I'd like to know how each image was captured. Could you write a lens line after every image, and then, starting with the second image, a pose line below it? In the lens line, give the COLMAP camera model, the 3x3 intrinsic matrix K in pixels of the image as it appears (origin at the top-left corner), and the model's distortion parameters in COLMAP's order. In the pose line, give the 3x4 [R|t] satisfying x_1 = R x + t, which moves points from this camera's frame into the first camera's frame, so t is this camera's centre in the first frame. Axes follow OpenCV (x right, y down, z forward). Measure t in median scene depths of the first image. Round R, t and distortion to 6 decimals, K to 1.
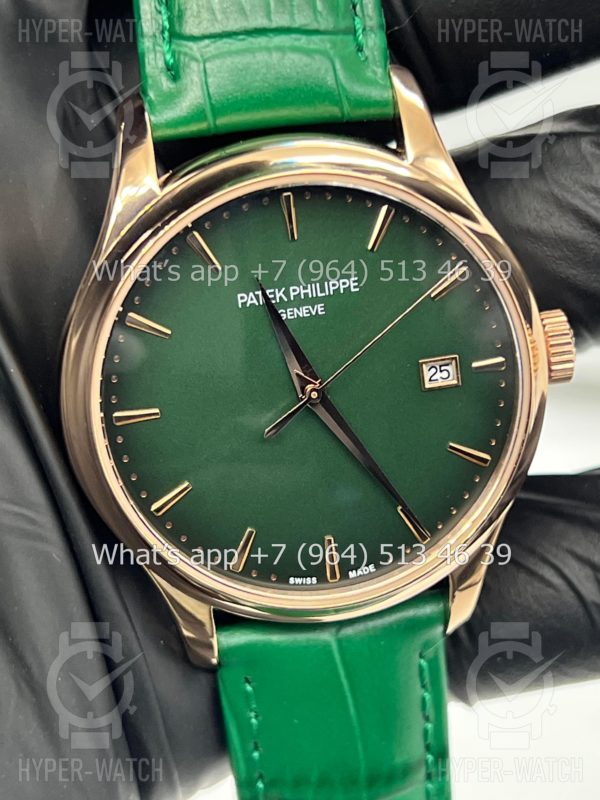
lens RADIAL K [[1925.2, 0, 300.0], [0, 1925.2, 400.0], [0, 0, 1]] dist [0.200379, -0.502133]
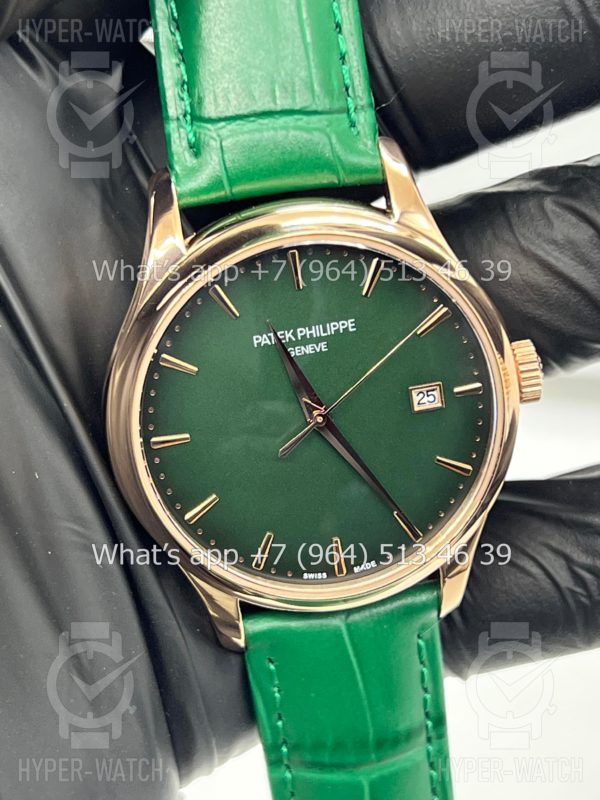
lens RADIAL K [[1925.2, 0, 300.0], [0, 1925.2, 400.0], [0, 0, 1]] dist [0.200379, -0.502133]
pose [[0.999495, -0.022172, -0.022757, 0.022133], [0.022488, 0.999653, 0.013734, -0.030812], [0.022444, -0.014239, 0.999647, -0.181402]]
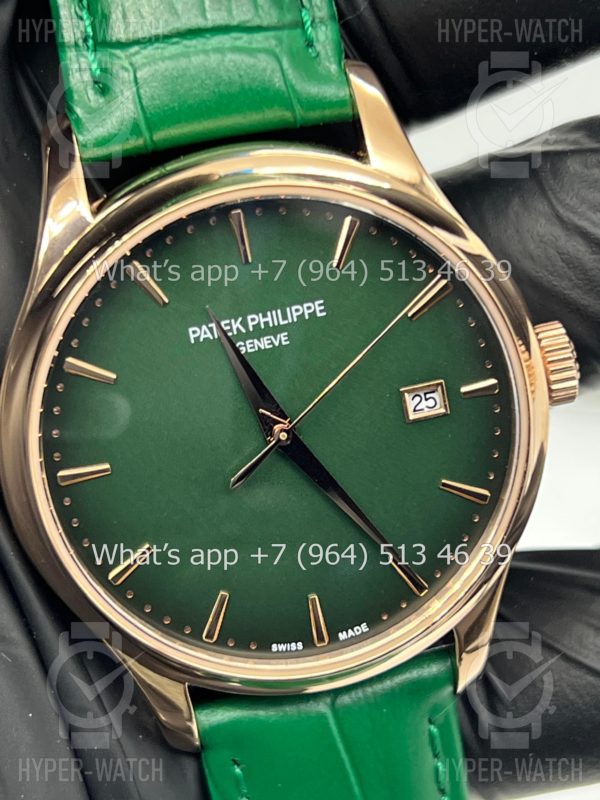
lens RADIAL K [[1925.2, 0, 300.0], [0, 1925.2, 400.0], [0, 0, 1]] dist [0.200379, -0.502133]
pose [[0.997452, -0.067879, -0.021965, 0.035233], [0.067384, 0.997472, -0.022566, 0.001307], [0.023441, 0.021028, 0.999504, 0.116236]]
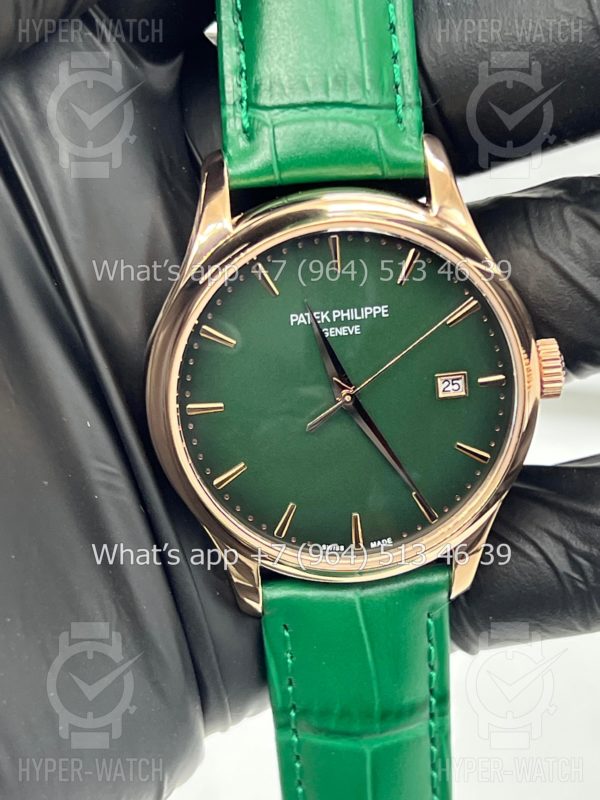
lens RADIAL K [[1925.2, 0, 300.0], [0, 1925.2, 400.0], [0, 0, 1]] dist [0.200379, -0.502133]
pose [[0.997810, 0.049095, -0.044321, 0.031148], [-0.048984, 0.998793, 0.003569, -0.004464], [0.044443, -0.001390, 0.999011, -0.240346]]
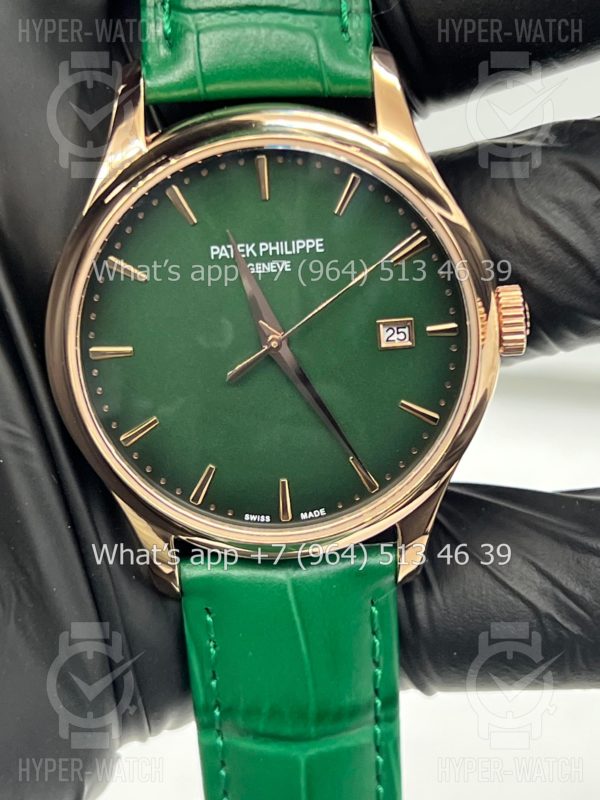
lens RADIAL K [[1925.2, 0, 300.0], [0, 1925.2, 400.0], [0, 0, 1]] dist [0.200379, -0.502133]
pose [[0.992542, 0.072976, -0.097648, 0.128282], [-0.075672, 0.996839, -0.024197, 0.053205], [0.095574, 0.031406, 0.994927, -0.073636]]
